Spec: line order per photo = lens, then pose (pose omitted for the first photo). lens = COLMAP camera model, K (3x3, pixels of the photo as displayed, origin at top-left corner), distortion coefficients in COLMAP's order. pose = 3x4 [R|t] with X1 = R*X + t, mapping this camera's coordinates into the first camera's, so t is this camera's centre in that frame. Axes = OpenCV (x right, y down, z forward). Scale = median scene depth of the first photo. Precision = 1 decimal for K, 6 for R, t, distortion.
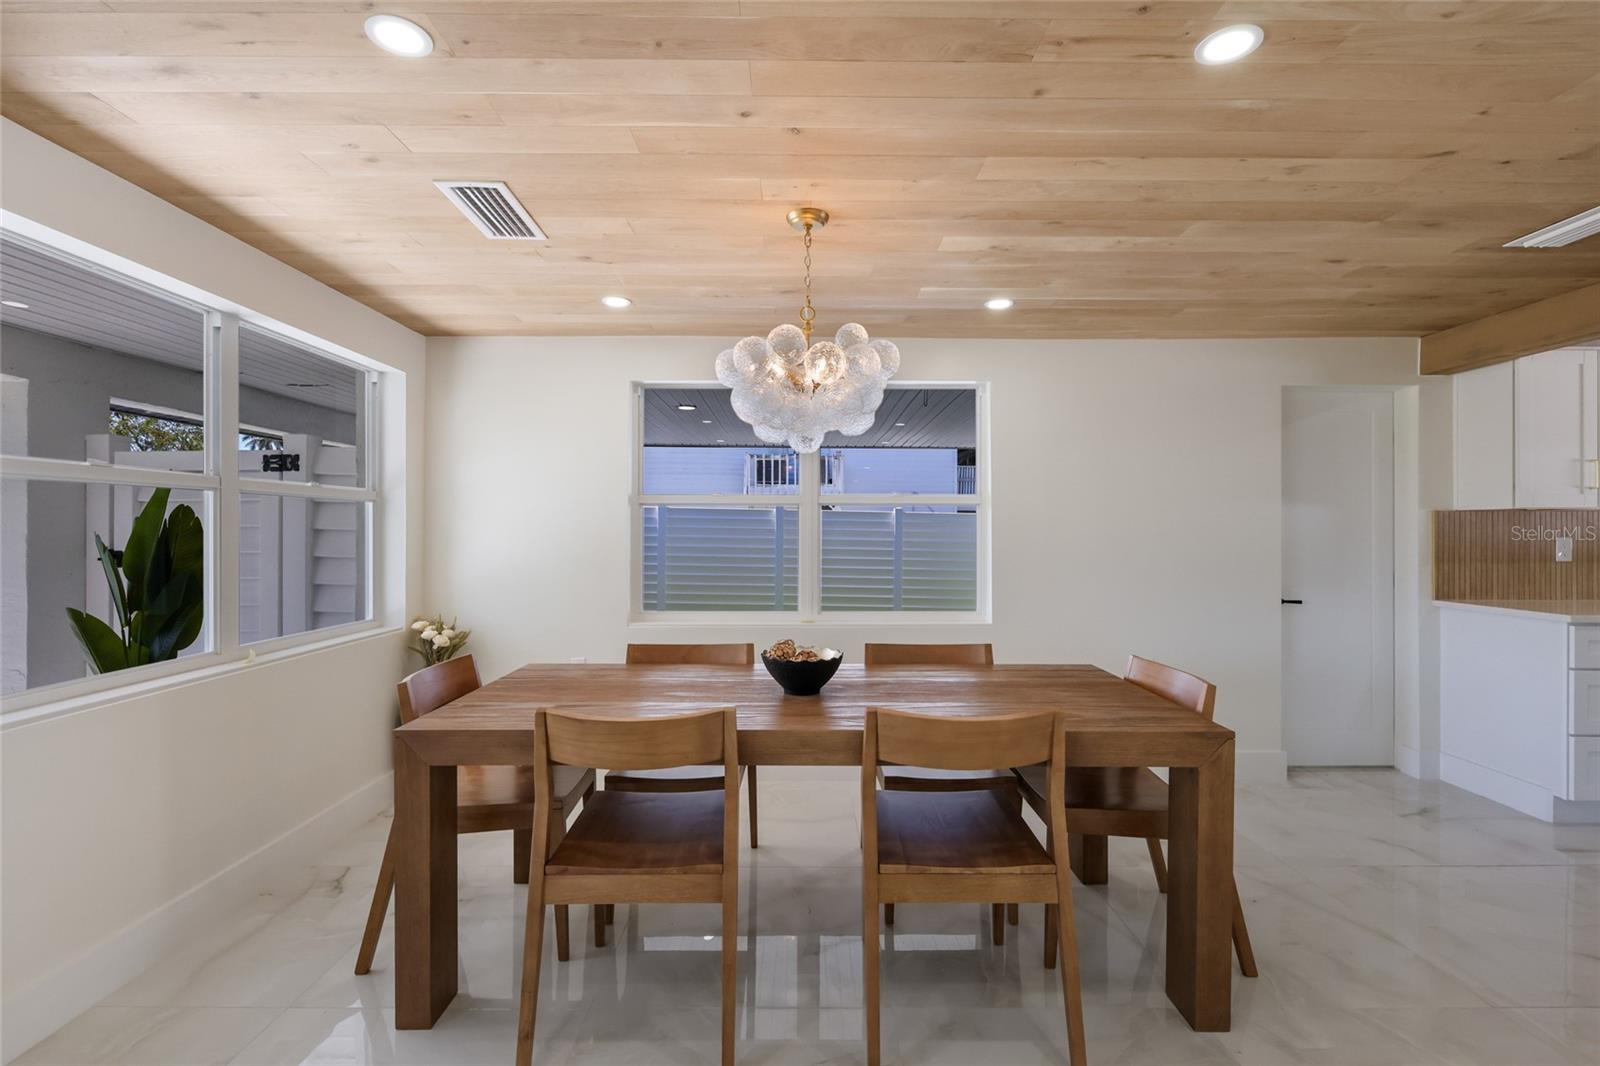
lens RADIAL K [[780.6, 0, 797.7], [0, 780.6, 527.8], [0, 0, 1]] dist [0.001979, 0.000352]
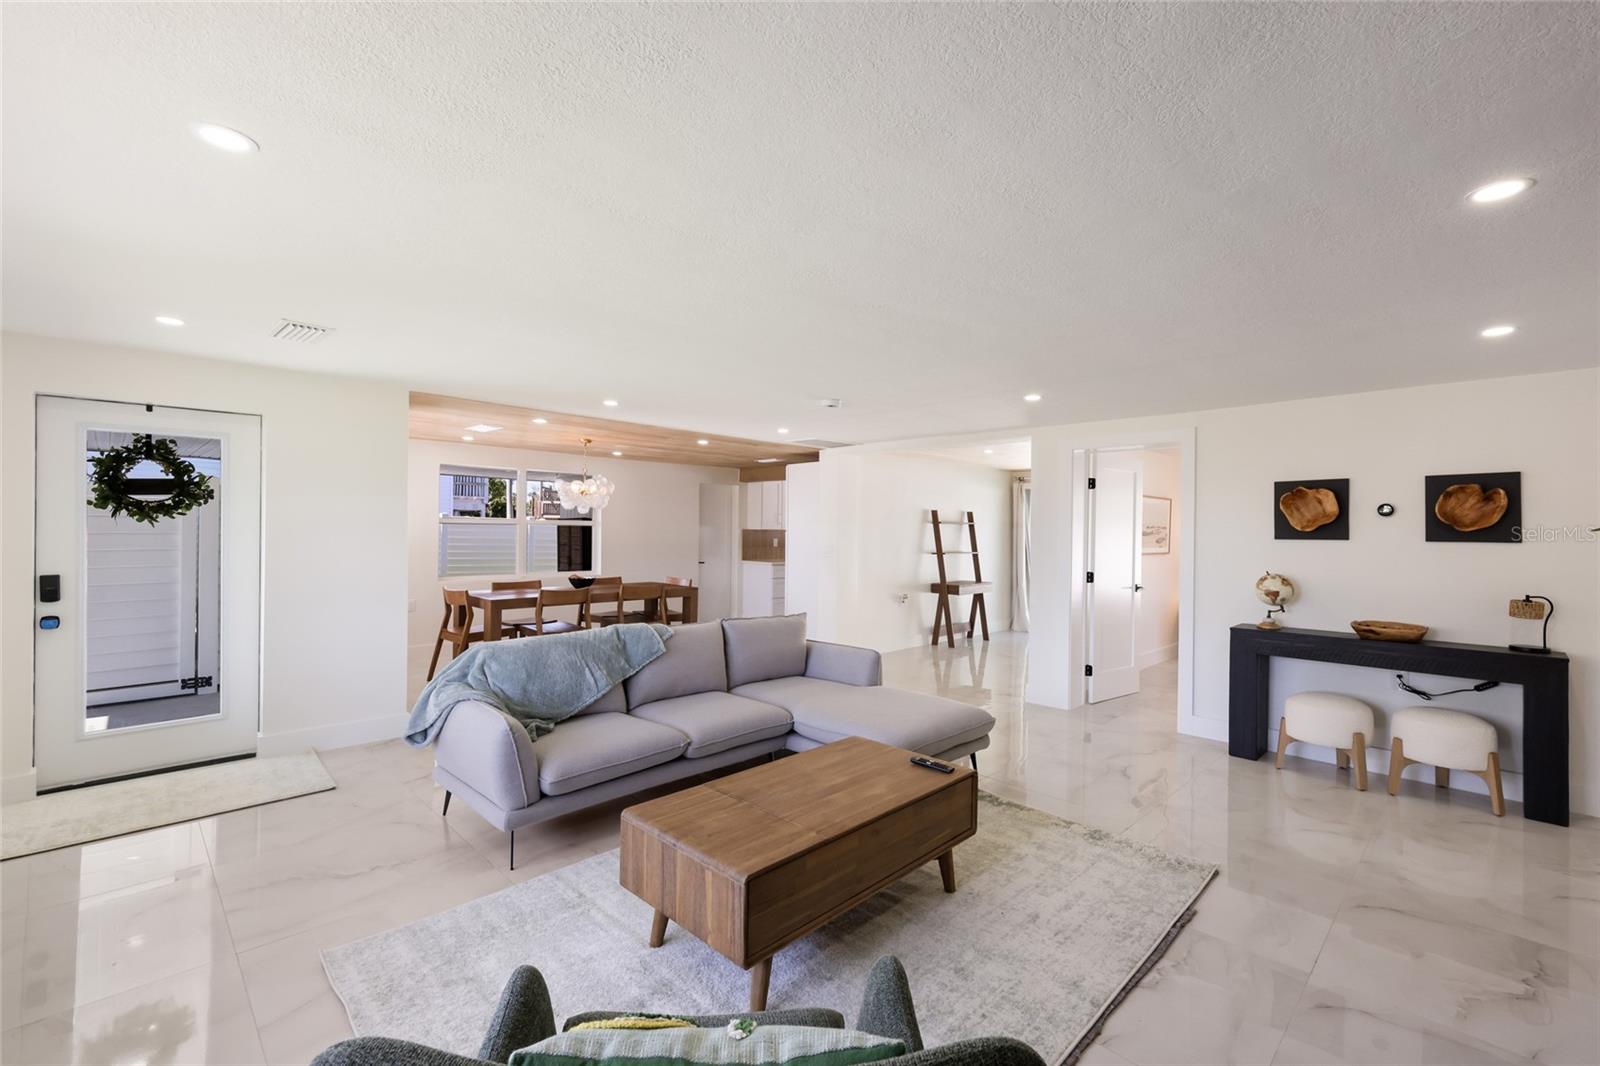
lens RADIAL K [[696.4, 0, 795.0], [0, 696.4, 527.7], [0, 0, 1]] dist [0.007430, 0.000471]
pose [[0.723167, 0.011134, 0.690583, -0.895531], [-0.010082, 0.999934, -0.005565, -0.018339], [-0.690600, -0.002938, 0.723231, -1.083416]]
